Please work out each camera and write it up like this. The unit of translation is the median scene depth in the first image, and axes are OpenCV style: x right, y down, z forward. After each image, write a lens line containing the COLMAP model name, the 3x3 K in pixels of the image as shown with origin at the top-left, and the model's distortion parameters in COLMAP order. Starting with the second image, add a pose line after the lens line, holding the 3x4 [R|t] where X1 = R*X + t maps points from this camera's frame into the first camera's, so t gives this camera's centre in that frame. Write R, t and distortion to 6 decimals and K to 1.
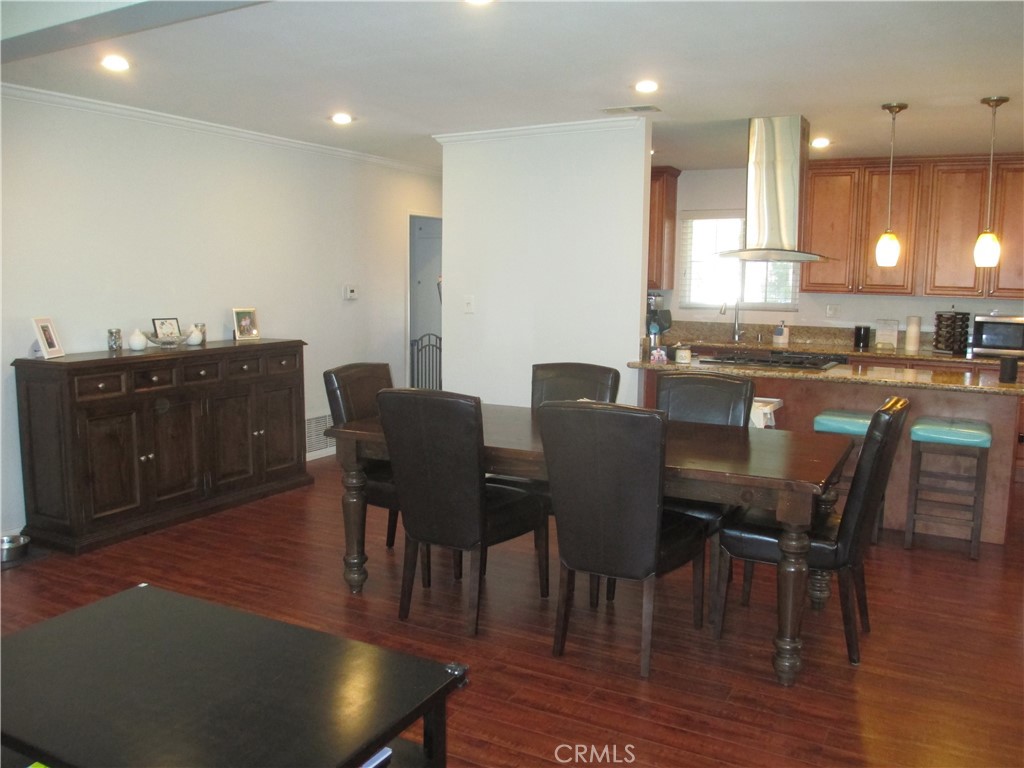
lens RADIAL K [[852.8, 0, 510.3], [0, 852.8, 383.5], [0, 0, 1]] dist [-0.069598, 0.033123]
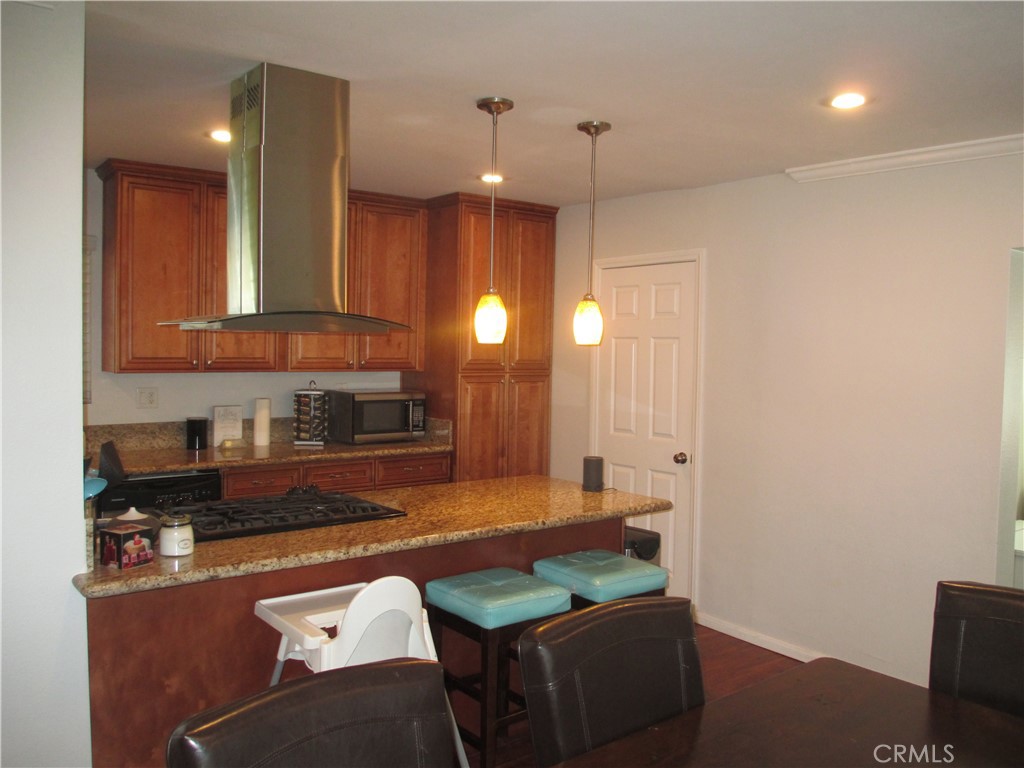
lens RADIAL K [[852.8, 0, 502.8], [0, 852.8, 364.0], [0, 0, 1]] dist [-0.069598, 0.033123]
pose [[0.393286, -0.033789, 0.918795, -0.116597], [0.099858, 0.994983, -0.006153, -0.086116], [-0.913977, 0.094169, 0.394687, 0.526261]]
